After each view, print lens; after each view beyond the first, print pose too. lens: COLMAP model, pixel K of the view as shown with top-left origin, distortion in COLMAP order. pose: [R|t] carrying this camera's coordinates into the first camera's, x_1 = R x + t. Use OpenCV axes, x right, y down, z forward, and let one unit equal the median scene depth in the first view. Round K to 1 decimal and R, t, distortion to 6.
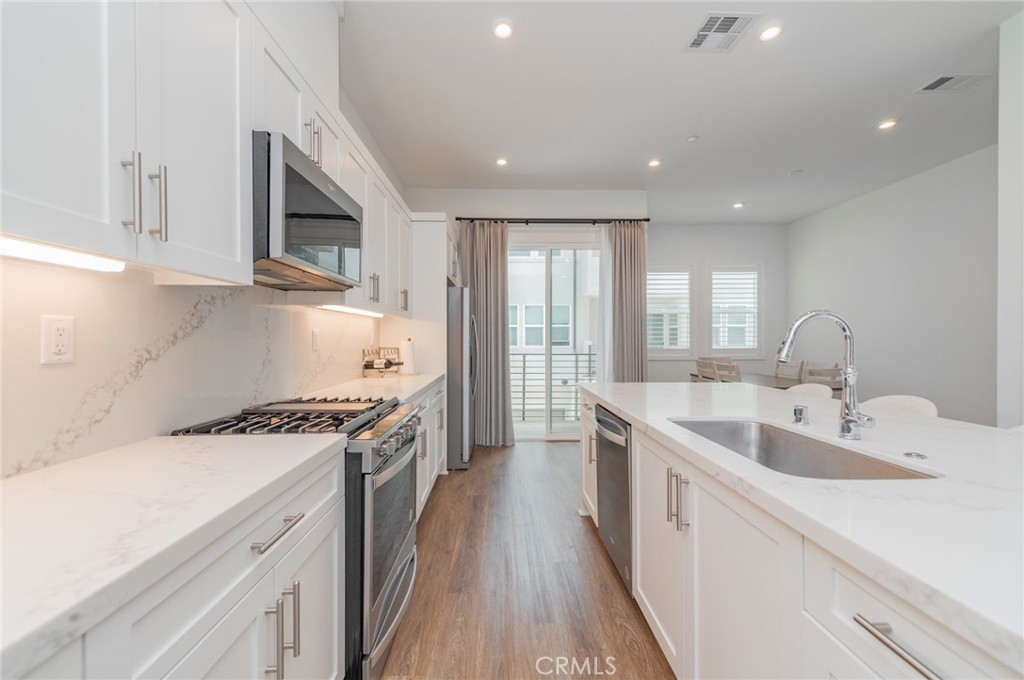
lens RADIAL K [[402.8, 0, 506.9], [0, 402.8, 339.2], [0, 0, 1]] dist [0.010570, -0.002415]
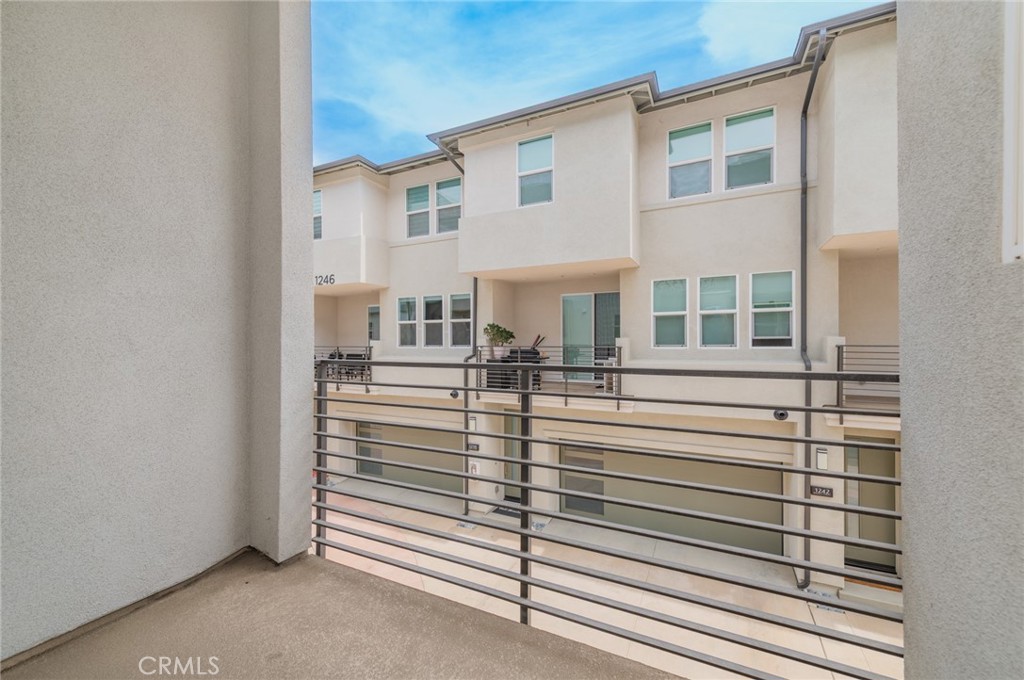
lens RADIAL K [[402.8, 0, 513.5], [0, 402.8, 341.2], [0, 0, 1]] dist [0.010570, -0.002415]
pose [[0.889194, -0.005023, -0.457502, 0.071765], [0.007870, 0.999960, 0.004318, 0.004263], [0.457462, -0.007440, 0.889198, 0.350286]]
